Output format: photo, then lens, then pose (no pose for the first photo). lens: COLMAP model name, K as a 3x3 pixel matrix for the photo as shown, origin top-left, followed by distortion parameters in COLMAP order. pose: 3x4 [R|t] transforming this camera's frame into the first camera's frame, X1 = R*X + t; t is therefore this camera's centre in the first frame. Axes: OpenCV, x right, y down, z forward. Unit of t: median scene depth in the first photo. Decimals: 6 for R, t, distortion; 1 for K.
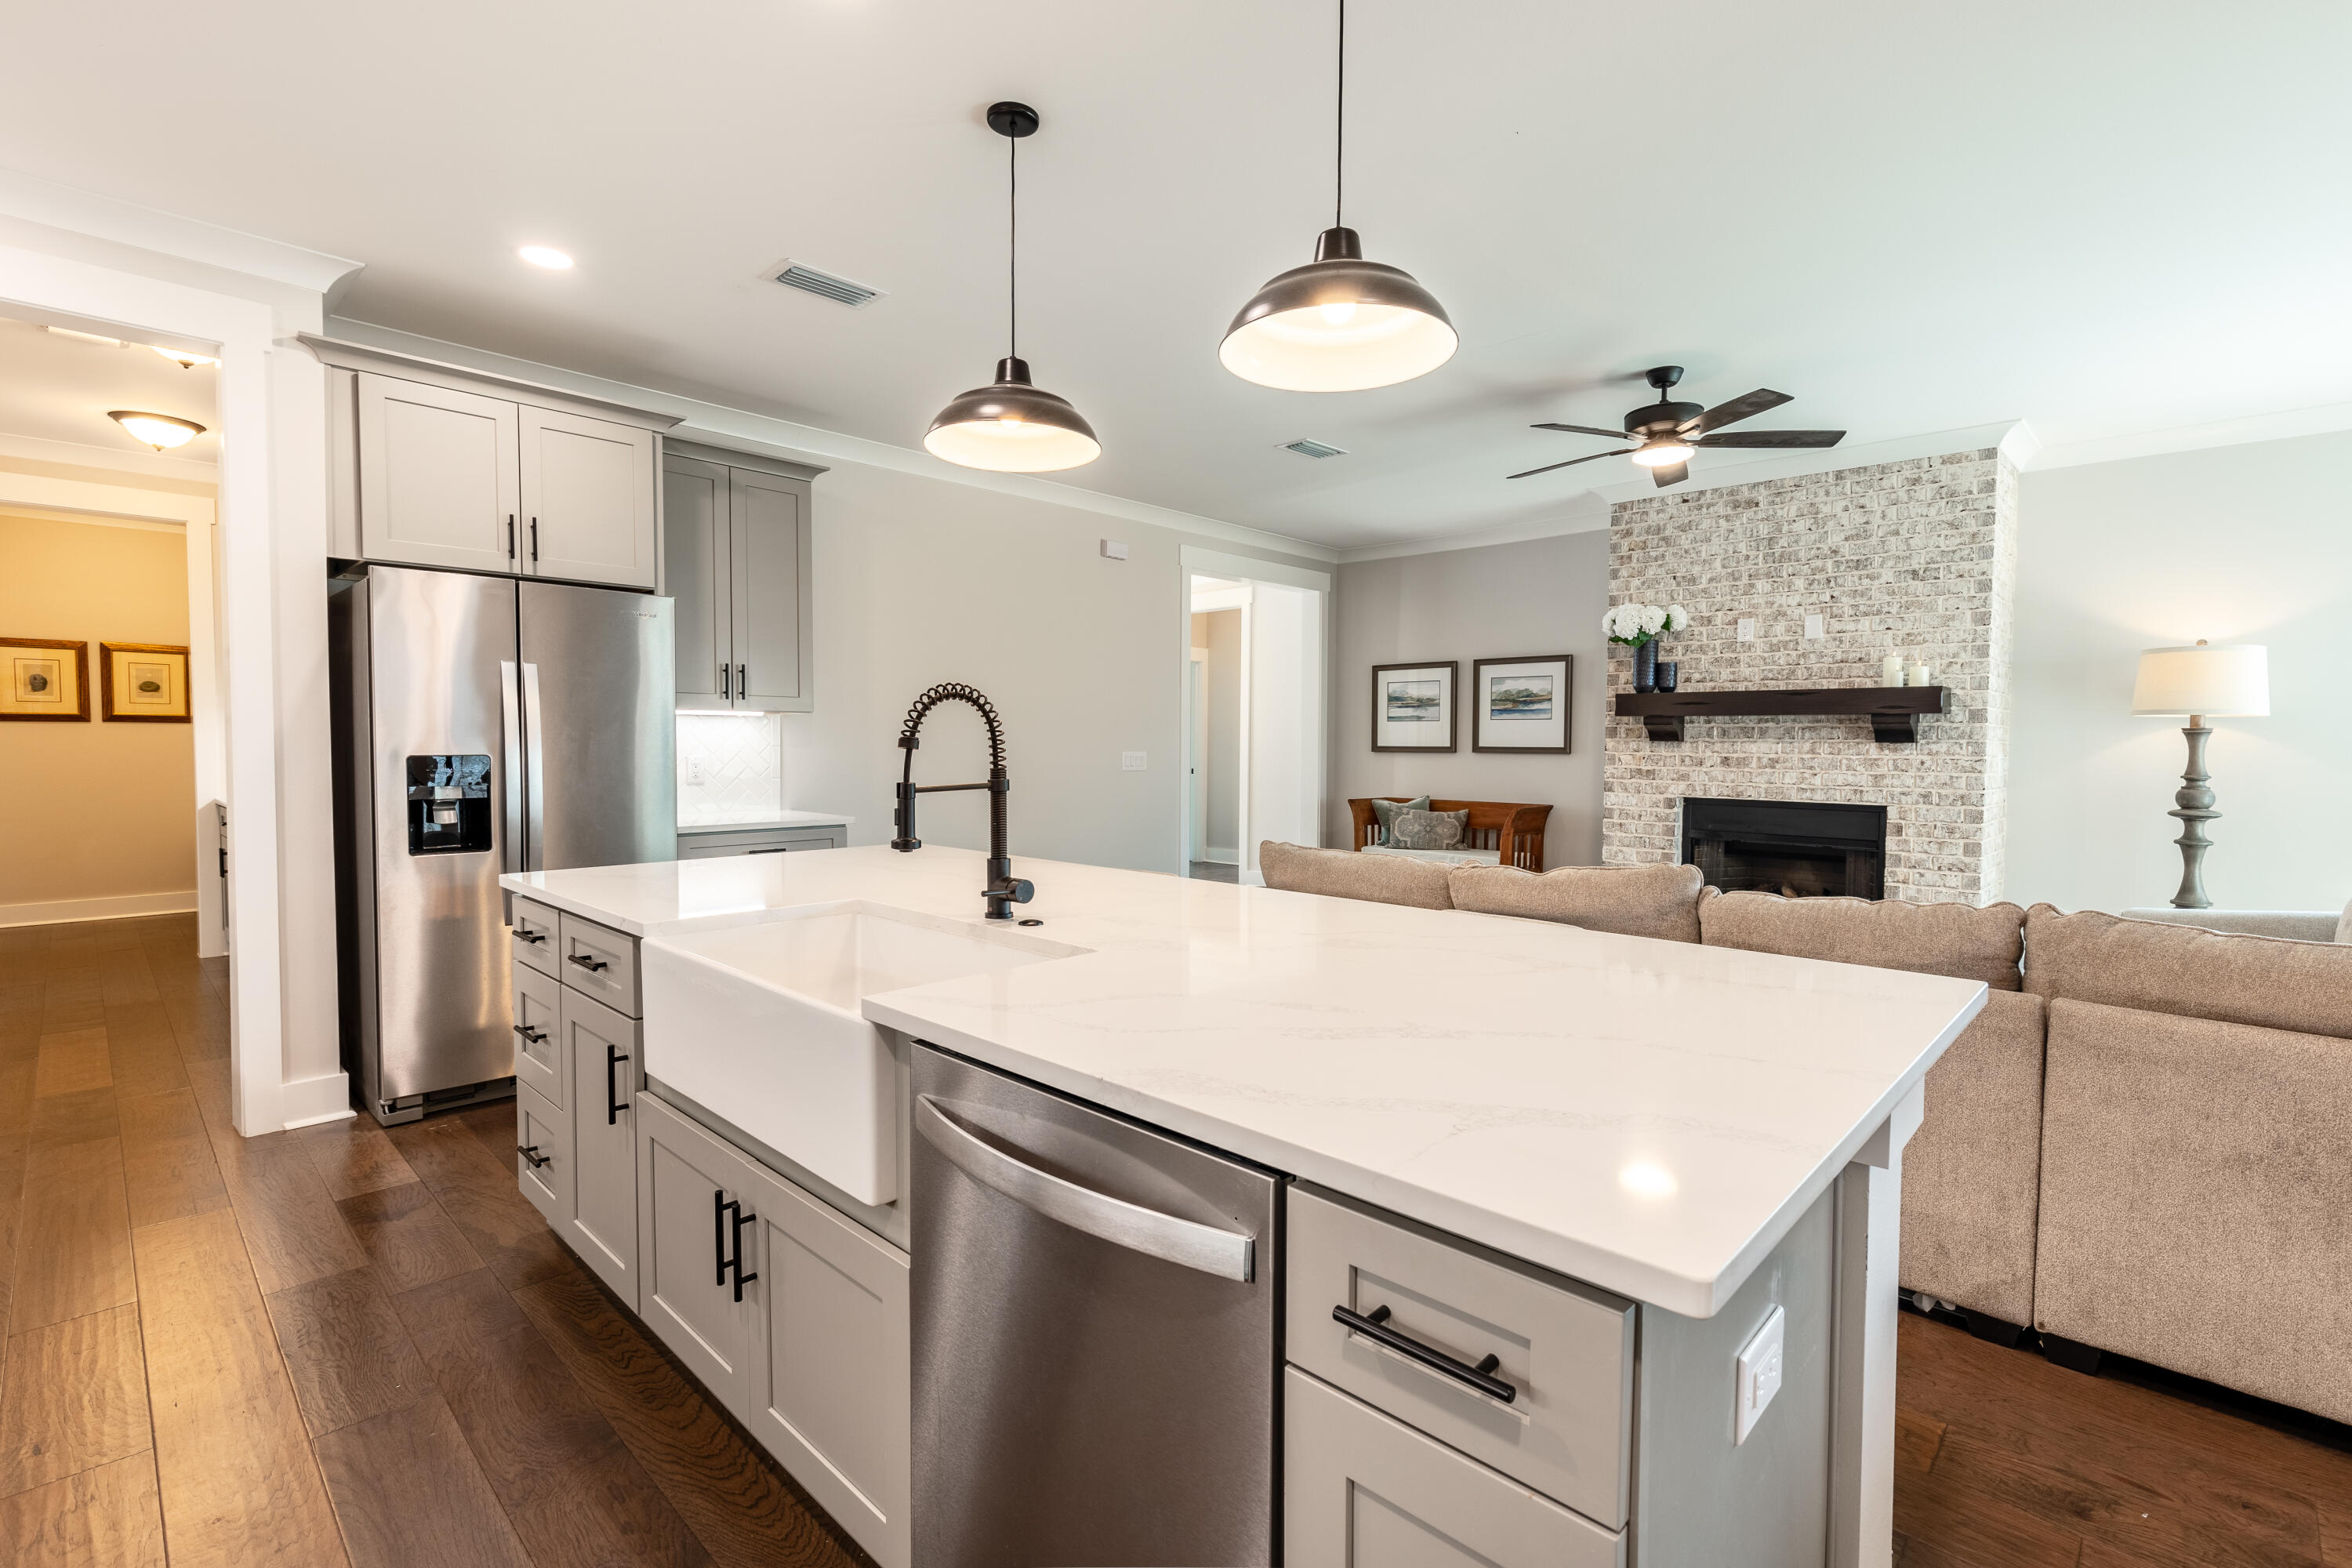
lens RADIAL K [[1055.9, 0, 1182.6], [0, 1055.9, 785.4], [0, 0, 1]] dist [0.004029, -0.000348]
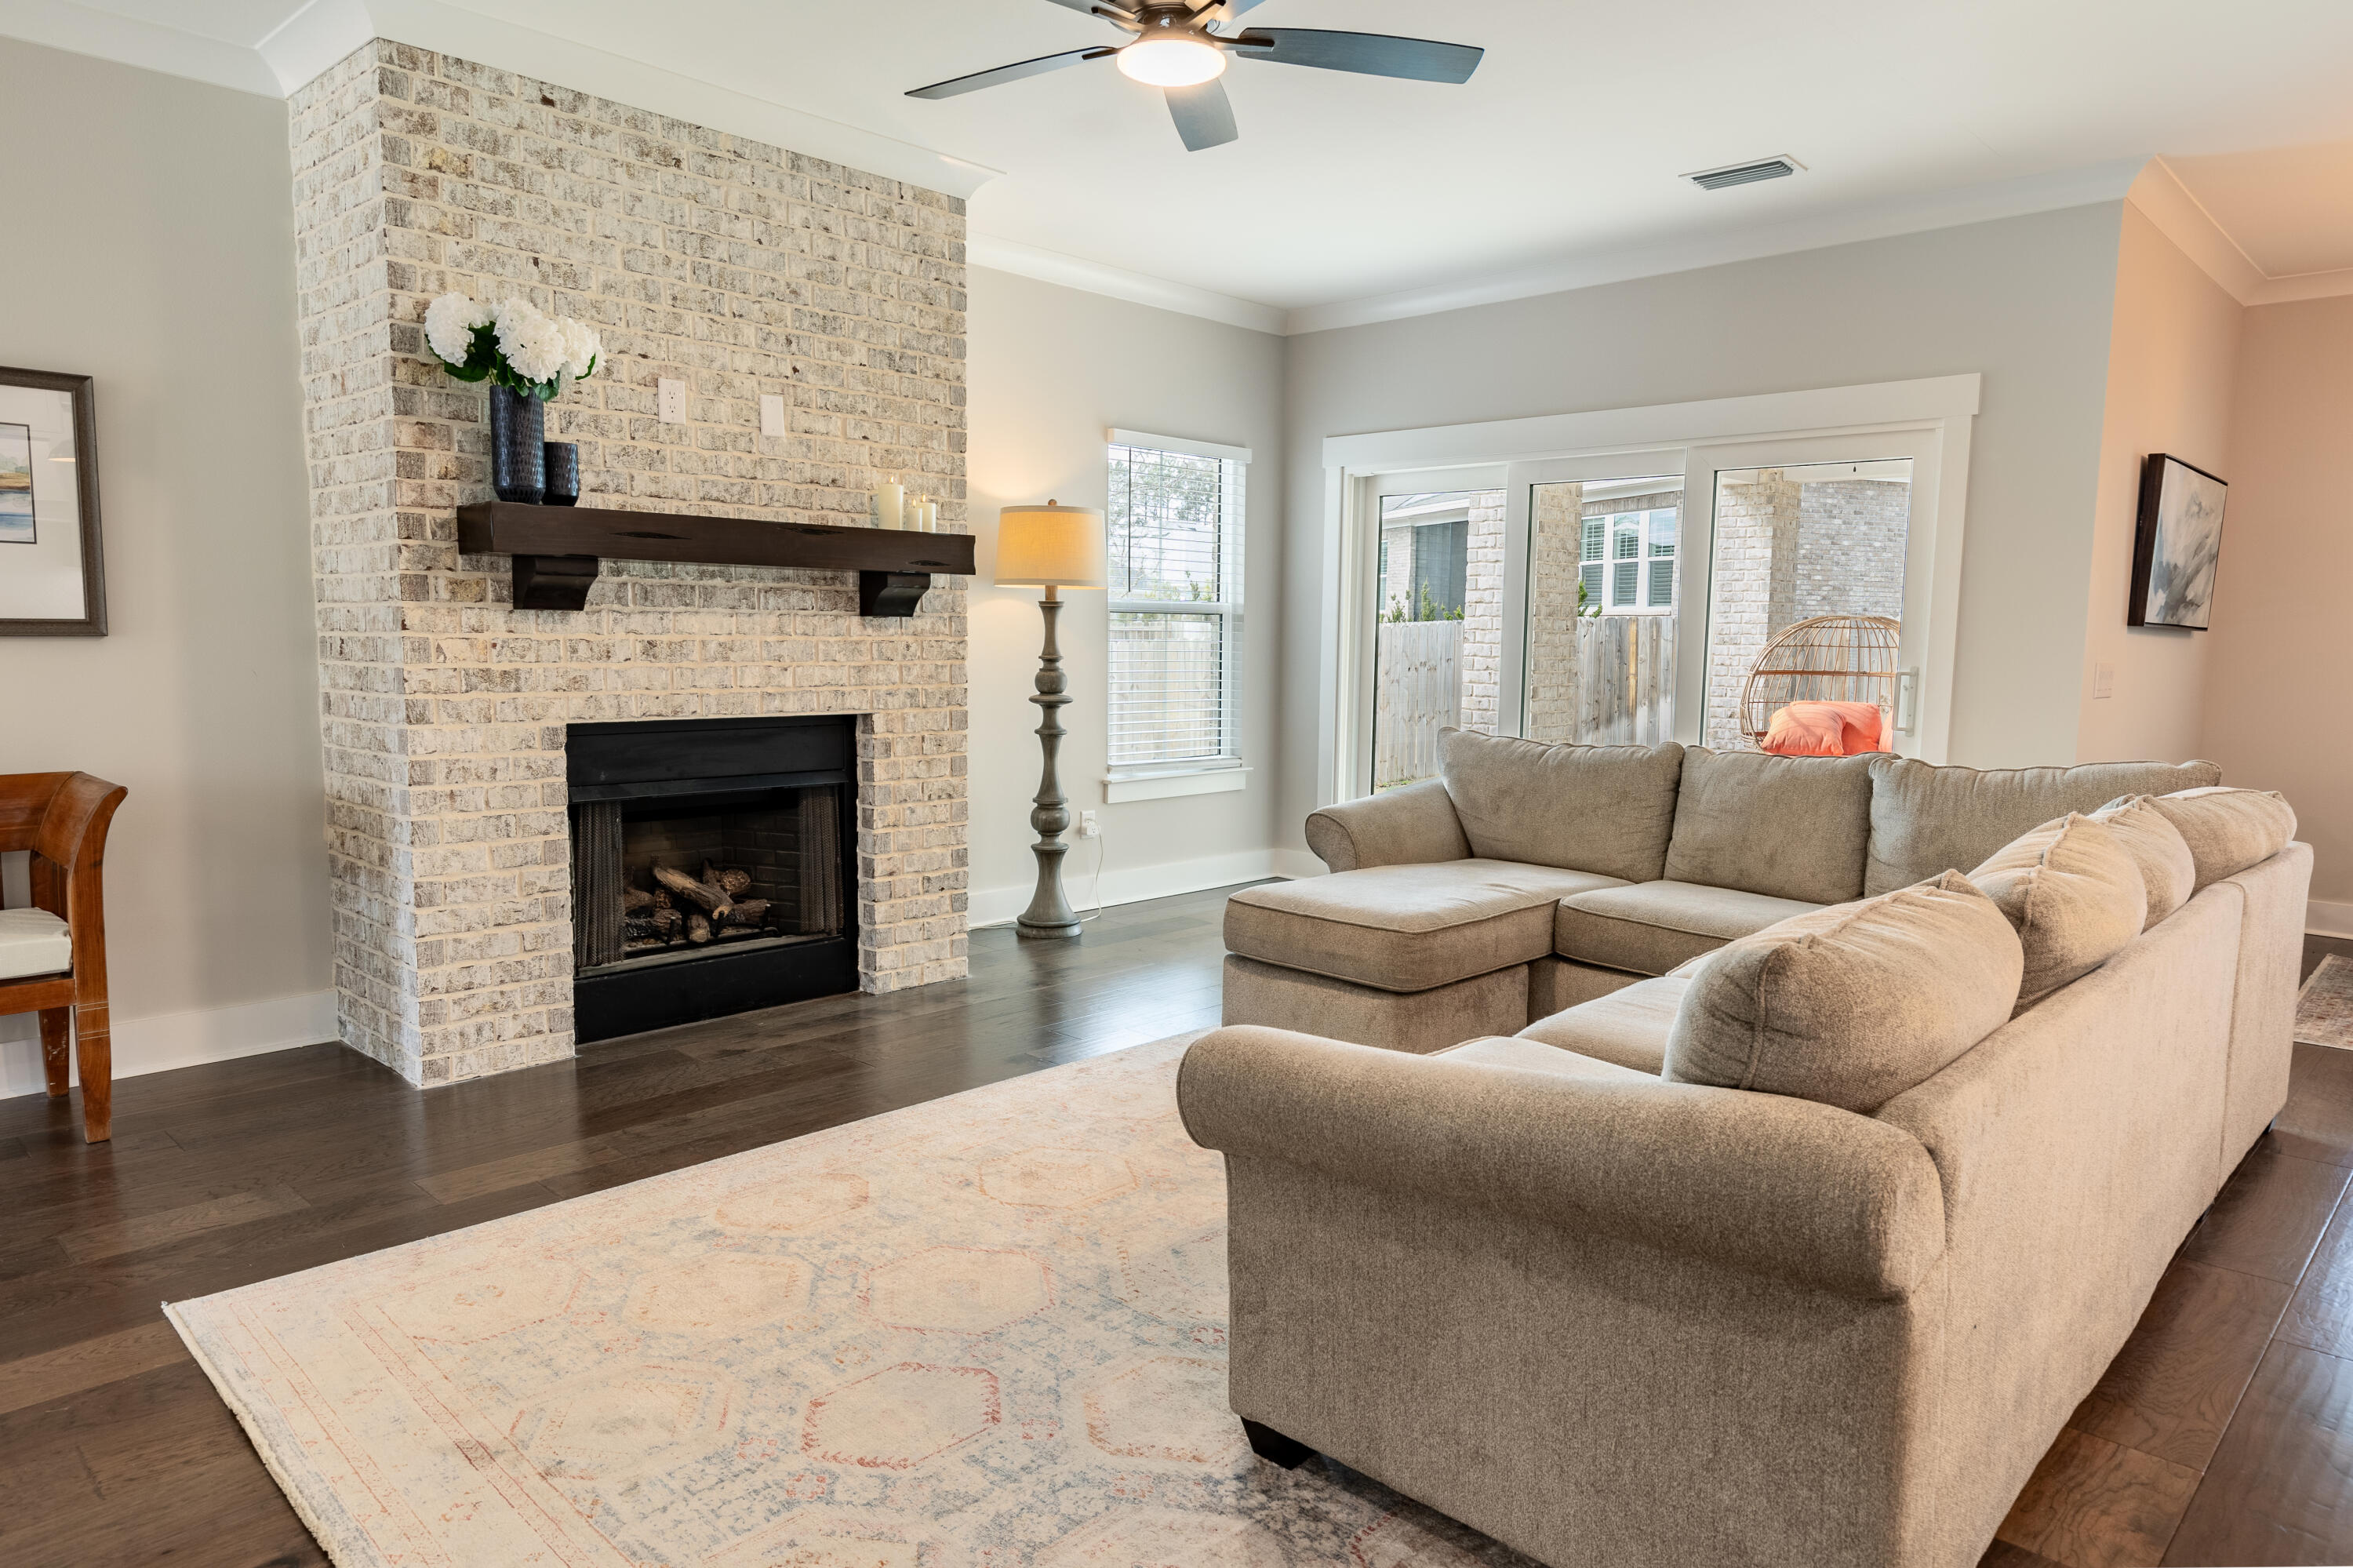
lens RADIAL K [[1465.0, 0, 1176.5], [0, 1465.0, 784.0], [0, 0, 1]] dist [0.003411, -0.001405]
pose [[0.003071, -0.112538, 0.993643, -0.247041], [0.027906, 0.993270, 0.112409, -0.035161], [-0.999606, 0.027384, 0.006191, 0.835130]]
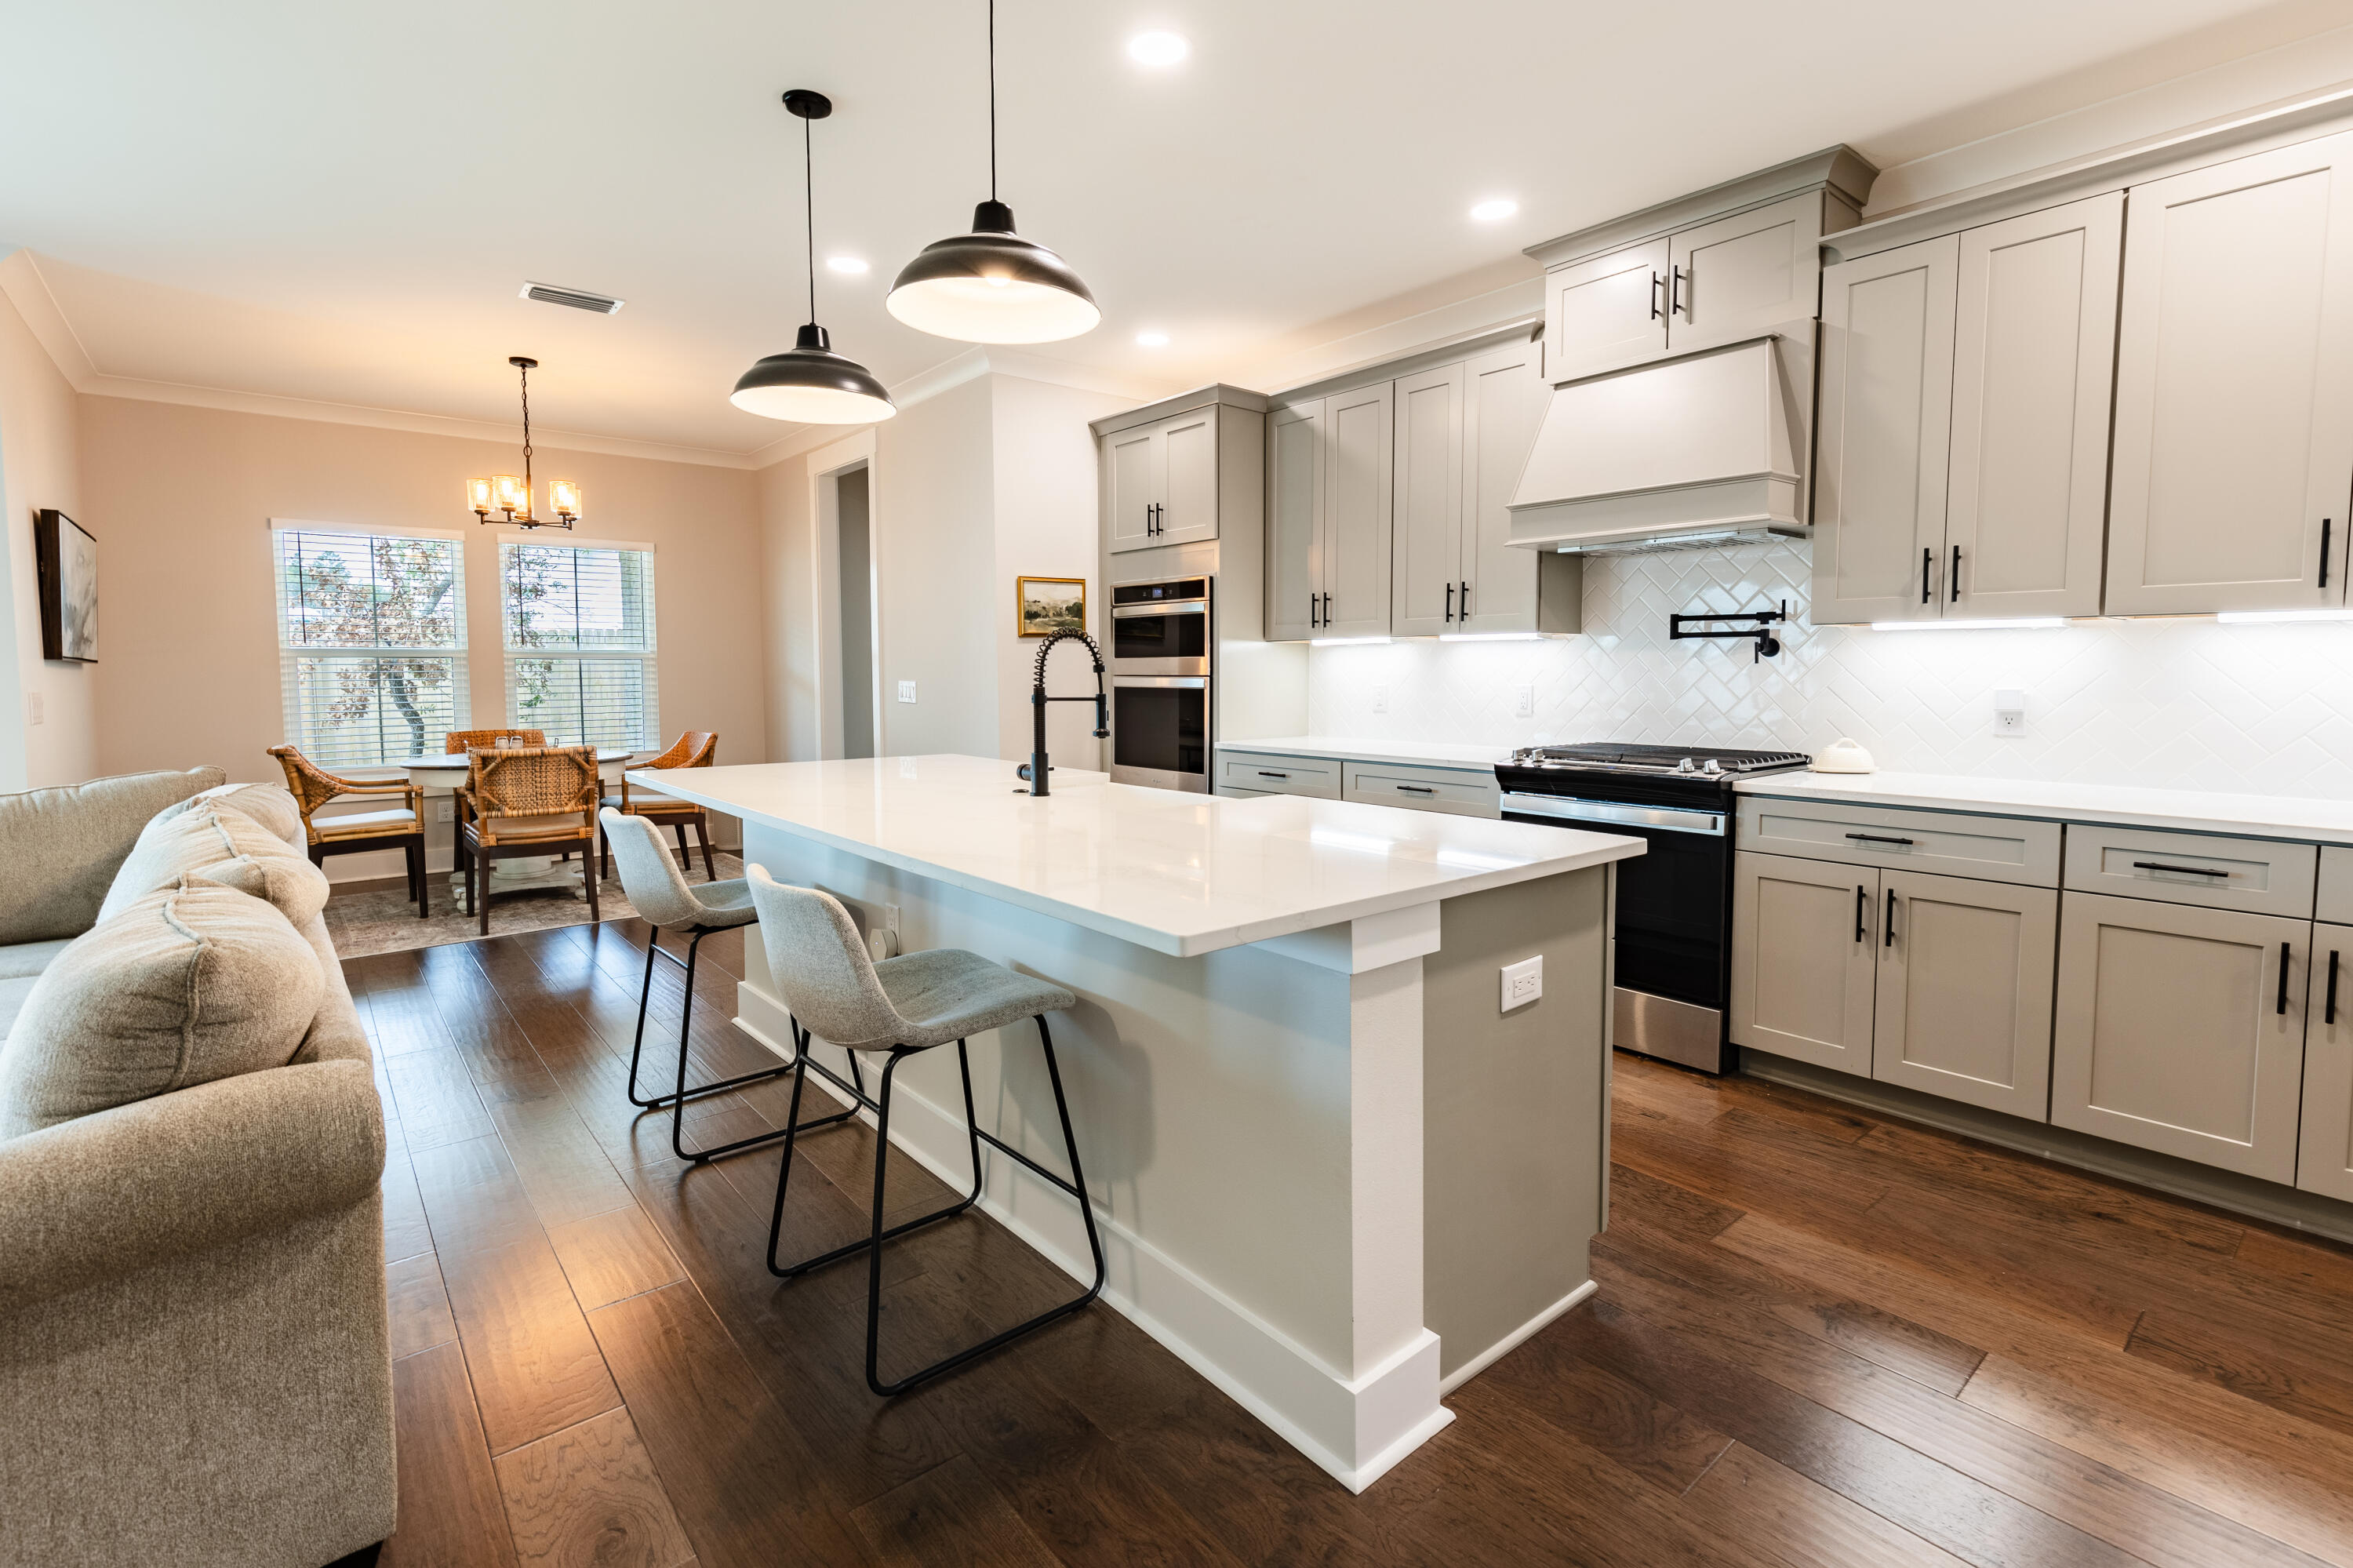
lens RADIAL K [[1079.0, 0, 1191.3], [0, 1079.0, 739.7], [0, 0, 1]] dist [0.004448, 0.000216]
pose [[-0.994921, -0.008749, 0.100278, -0.199708], [0.002223, 0.994063, 0.108783, -0.039236], [-0.100634, 0.108453, -0.988995, 0.935544]]
